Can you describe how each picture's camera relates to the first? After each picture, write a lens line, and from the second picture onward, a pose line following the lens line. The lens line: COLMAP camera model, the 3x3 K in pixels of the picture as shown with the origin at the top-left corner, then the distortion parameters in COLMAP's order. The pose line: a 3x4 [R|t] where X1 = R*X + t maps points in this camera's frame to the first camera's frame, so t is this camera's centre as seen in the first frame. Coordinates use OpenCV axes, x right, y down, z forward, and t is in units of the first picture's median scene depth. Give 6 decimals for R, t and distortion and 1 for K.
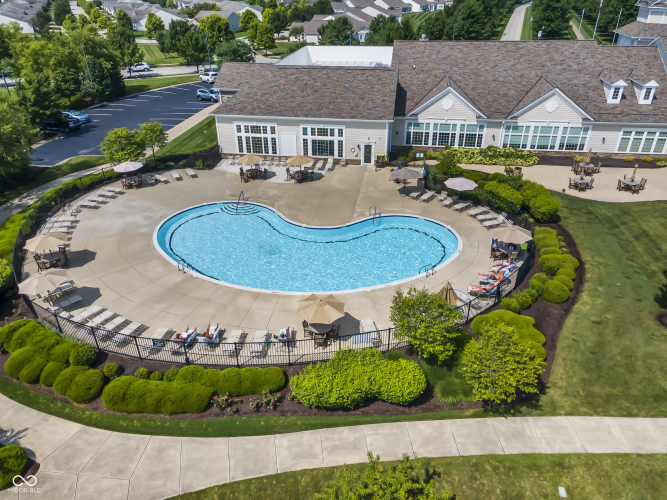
lens RADIAL K [[488.0, 0, 331.6], [0, 488.0, 250.6], [0, 0, 1]] dist [0.032319, 0.026880]
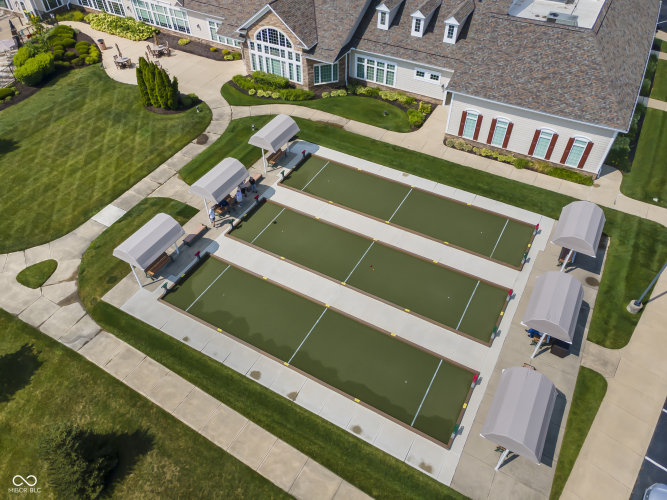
lens RADIAL K [[488.0, 0, 331.3], [0, 488.0, 250.1], [0, 0, 1]] dist [0.032319, 0.026880]
pose [[0.940672, 0.243701, -0.236106, 1.446986], [-0.165024, 0.936564, 0.309216, -0.170593], [0.296485, -0.251907, 0.921216, -0.086156]]
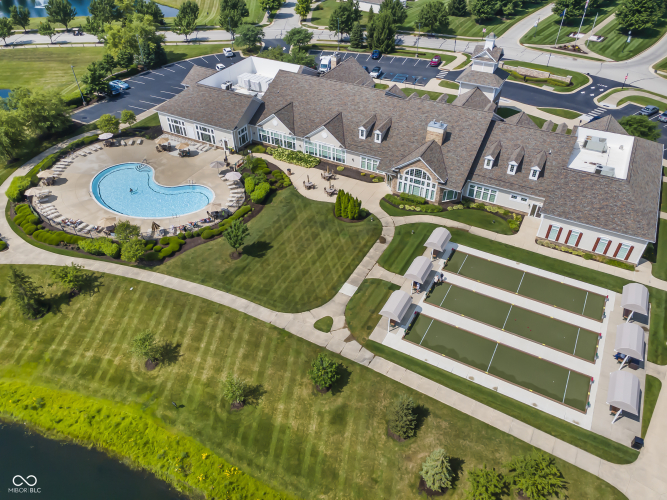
lens RADIAL K [[488.0, 0, 332.3], [0, 488.0, 250.5], [0, 0, 1]] dist [0.032319, 0.026880]
pose [[0.943358, 0.213521, -0.253940, 1.153733], [-0.163600, 0.965237, 0.203844, -0.299096], [0.288637, -0.150754, 0.945496, -0.771326]]
